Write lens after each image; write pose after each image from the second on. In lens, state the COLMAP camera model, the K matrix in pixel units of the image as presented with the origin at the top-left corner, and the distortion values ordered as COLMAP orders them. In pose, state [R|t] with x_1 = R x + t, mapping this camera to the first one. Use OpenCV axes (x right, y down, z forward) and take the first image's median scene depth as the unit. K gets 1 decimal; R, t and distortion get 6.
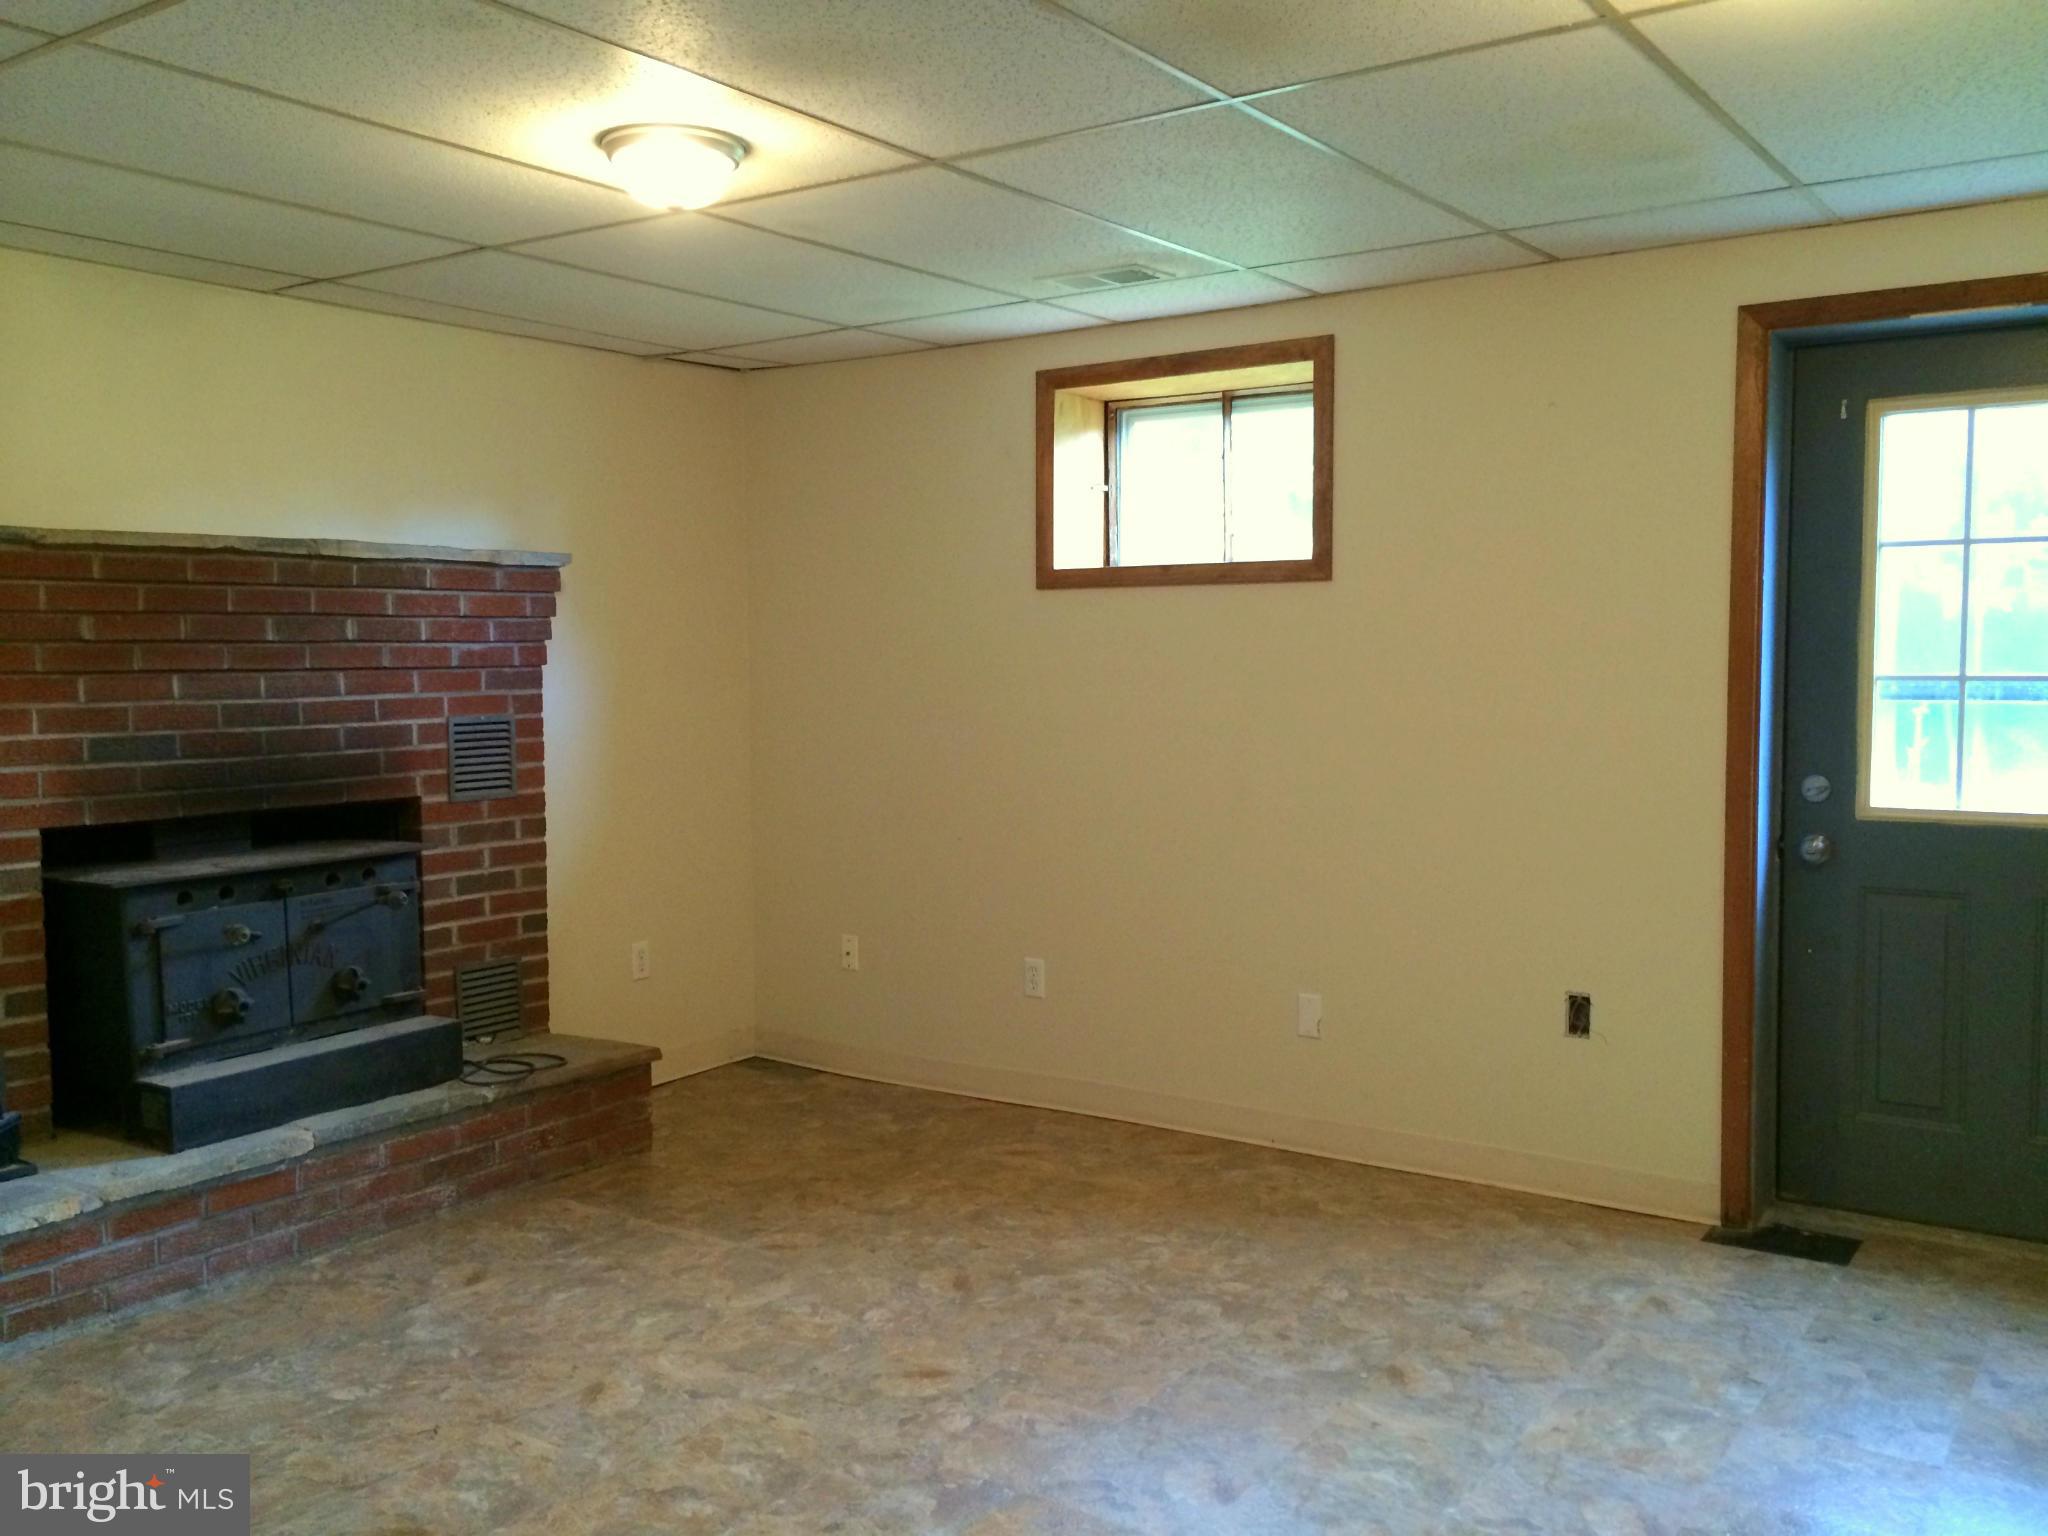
lens RADIAL K [[1747.3, 0, 1029.2], [0, 1747.3, 766.8], [0, 0, 1]] dist [0.082642, -0.105501]
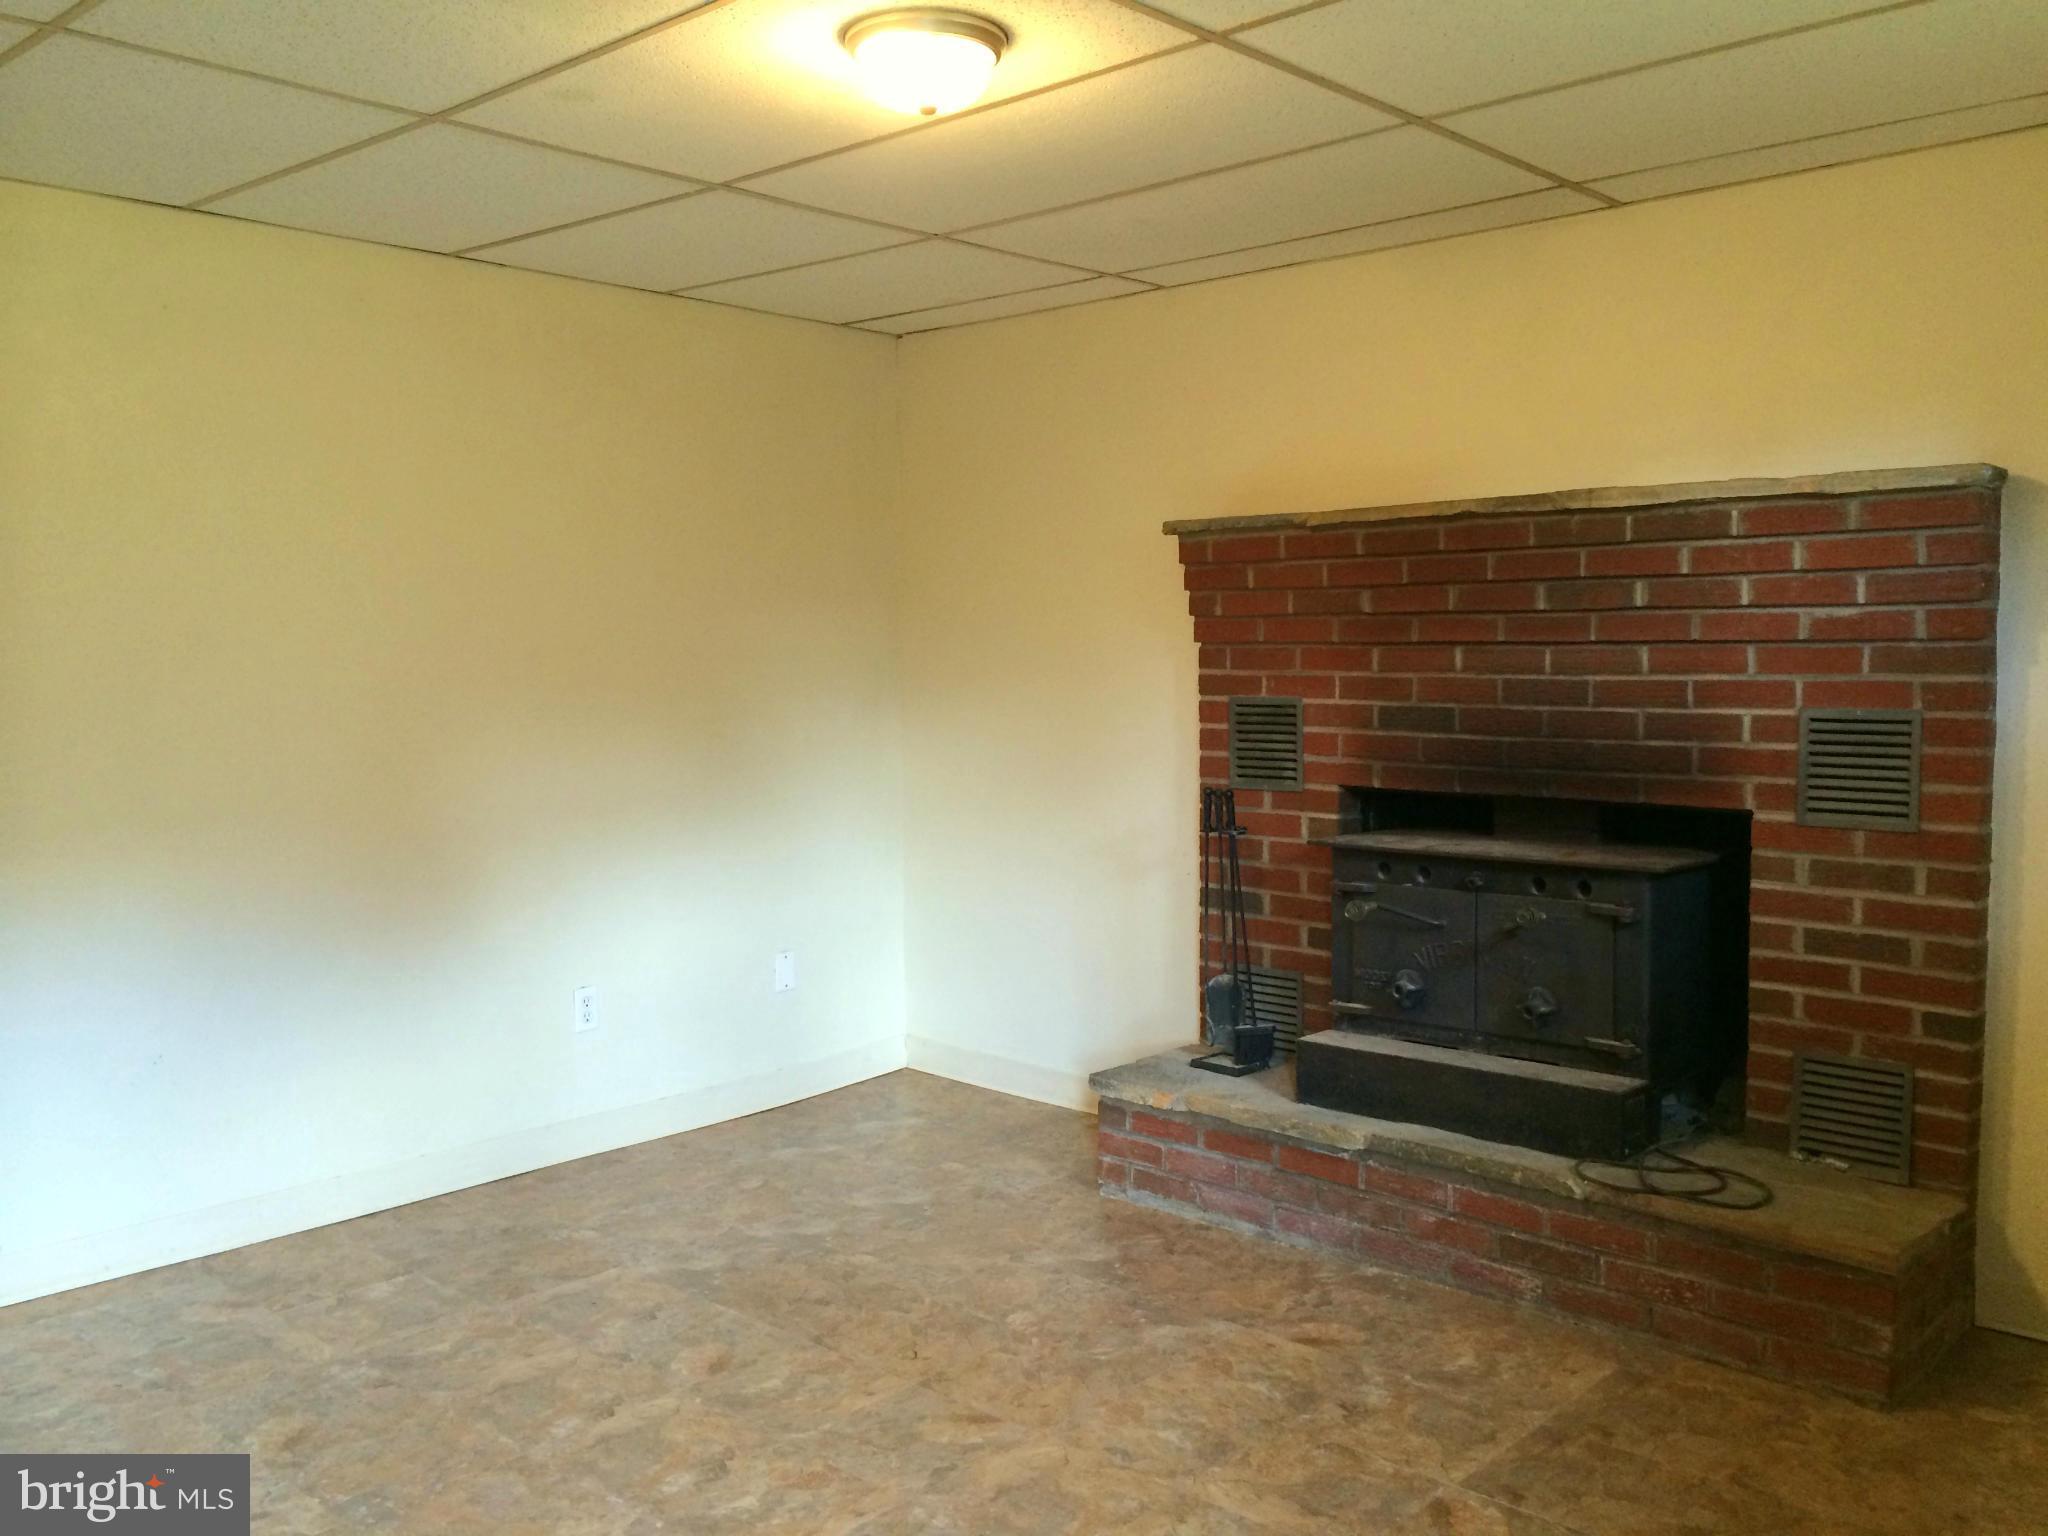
lens RADIAL K [[1747.3, 0, 1029.2], [0, 1747.3, 766.8], [0, 0, 1]] dist [0.082642, -0.105501]
pose [[-0.135134, 0.079513, -0.987632, 0.493444], [-0.060171, 0.994277, 0.088280, -0.055437], [0.988999, 0.071357, -0.129576, 0.865828]]
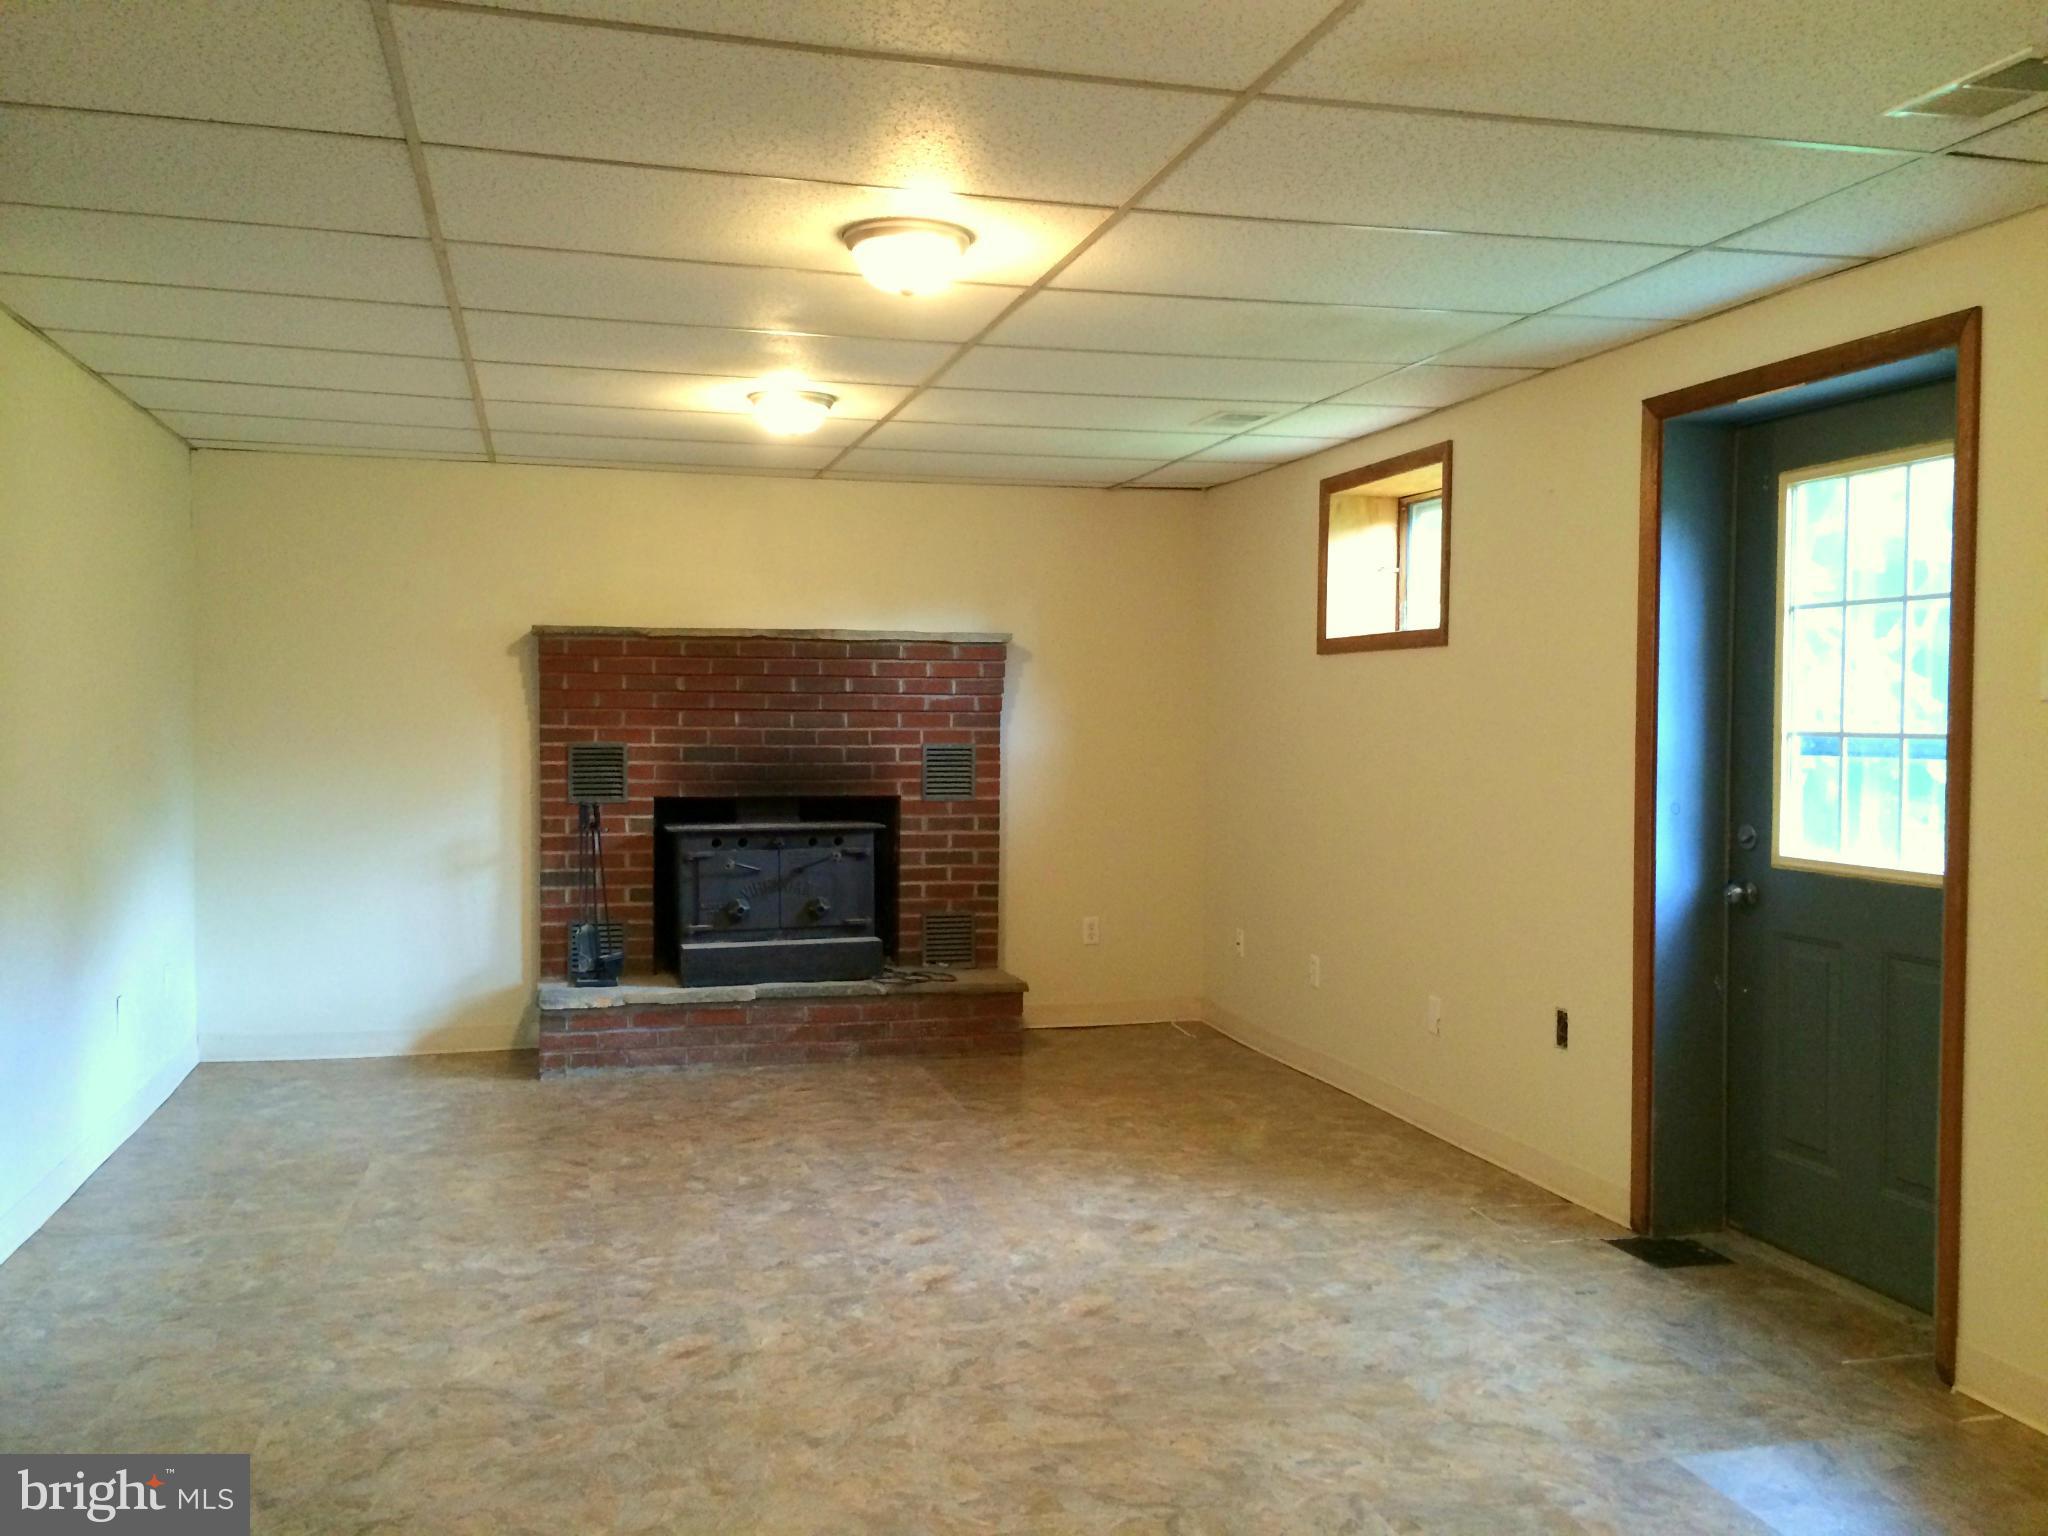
lens RADIAL K [[1747.3, 0, 1029.2], [0, 1747.3, 766.8], [0, 0, 1]] dist [0.082642, -0.105501]
pose [[0.764731, 0.032552, -0.643527, 0.776116], [-0.056702, 0.998248, -0.016886, 0.012195], [0.641850, 0.049402, 0.765237, -0.089502]]
